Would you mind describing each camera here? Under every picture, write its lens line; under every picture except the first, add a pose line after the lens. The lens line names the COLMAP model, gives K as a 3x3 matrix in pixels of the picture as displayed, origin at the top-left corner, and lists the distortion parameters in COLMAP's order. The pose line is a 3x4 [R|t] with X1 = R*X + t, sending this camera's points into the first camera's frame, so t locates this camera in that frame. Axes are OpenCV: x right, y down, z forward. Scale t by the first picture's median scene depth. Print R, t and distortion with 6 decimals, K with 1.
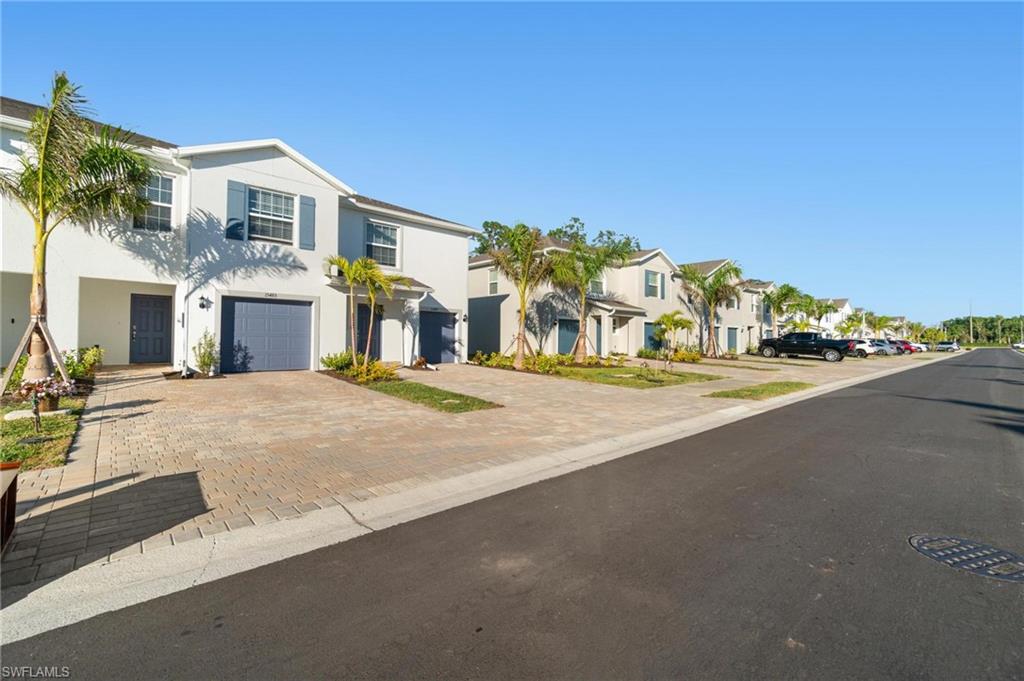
lens RADIAL K [[442.0, 0, 508.1], [0, 442.0, 335.8], [0, 0, 1]] dist [-0.001368, 0.000102]
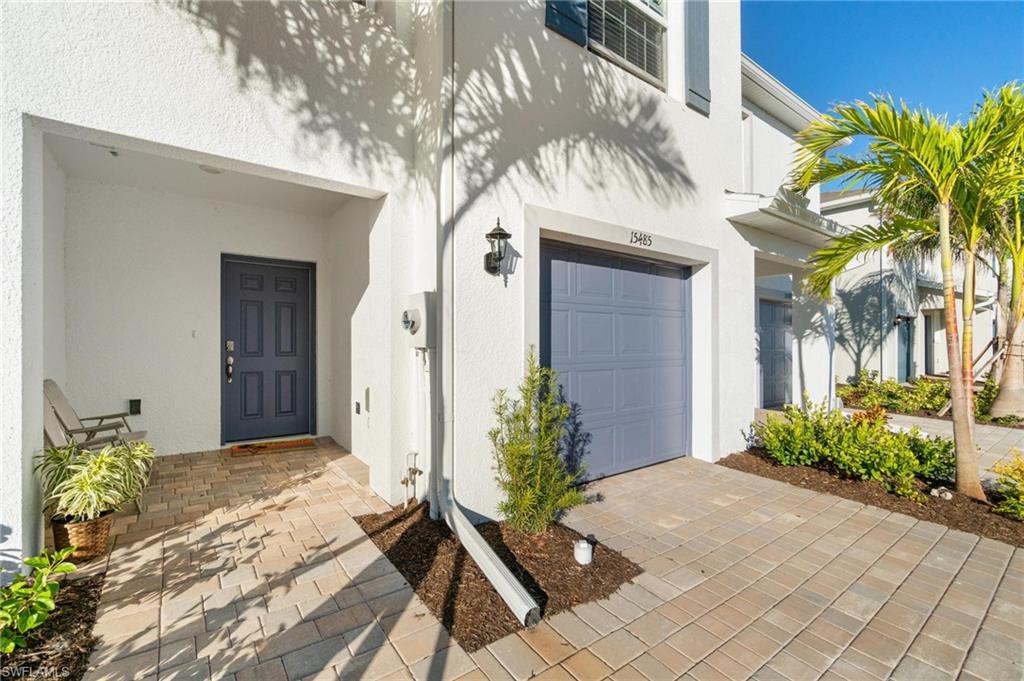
lens RADIAL K [[449.9, 0, 509.4], [0, 449.9, 336.4], [0, 0, 1]] dist [0.001281, 0.000477]
pose [[0.995276, -0.015811, -0.095786, -0.578838], [0.014954, 0.999842, -0.009658, -0.019464], [0.095924, 0.008180, 0.995355, 0.647992]]
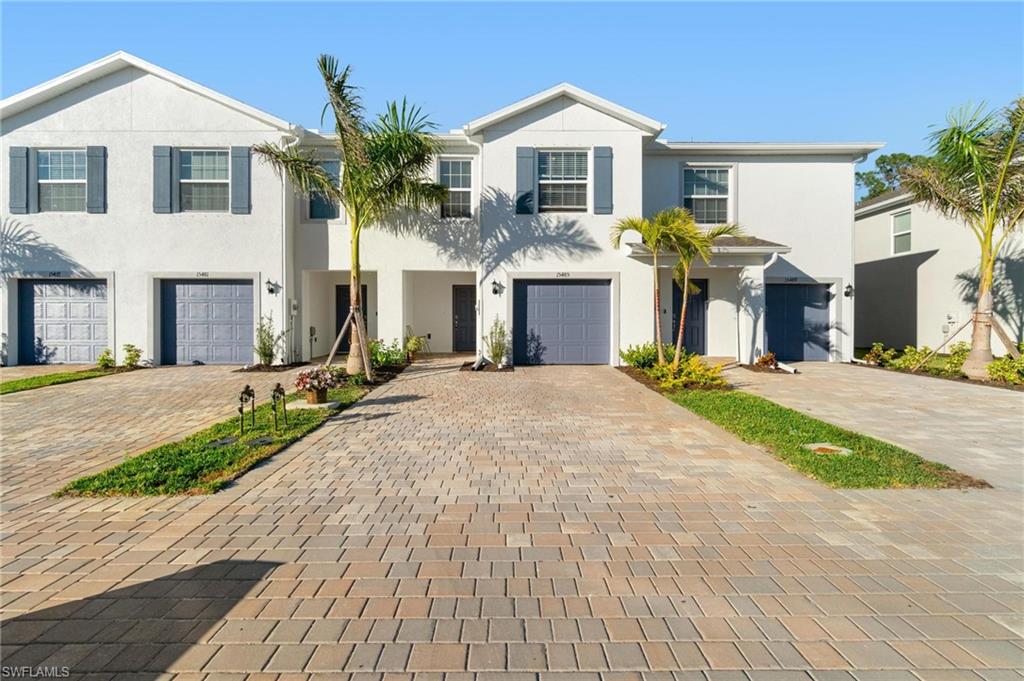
lens RADIAL K [[442.0, 0, 508.1], [0, 442.0, 335.8], [0, 0, 1]] dist [-0.001368, 0.000102]
pose [[0.739783, 0.001760, -0.672844, -0.046295], [0.014759, 0.999714, 0.018843, 0.006597], [0.672684, -0.023870, 0.739545, 0.295739]]
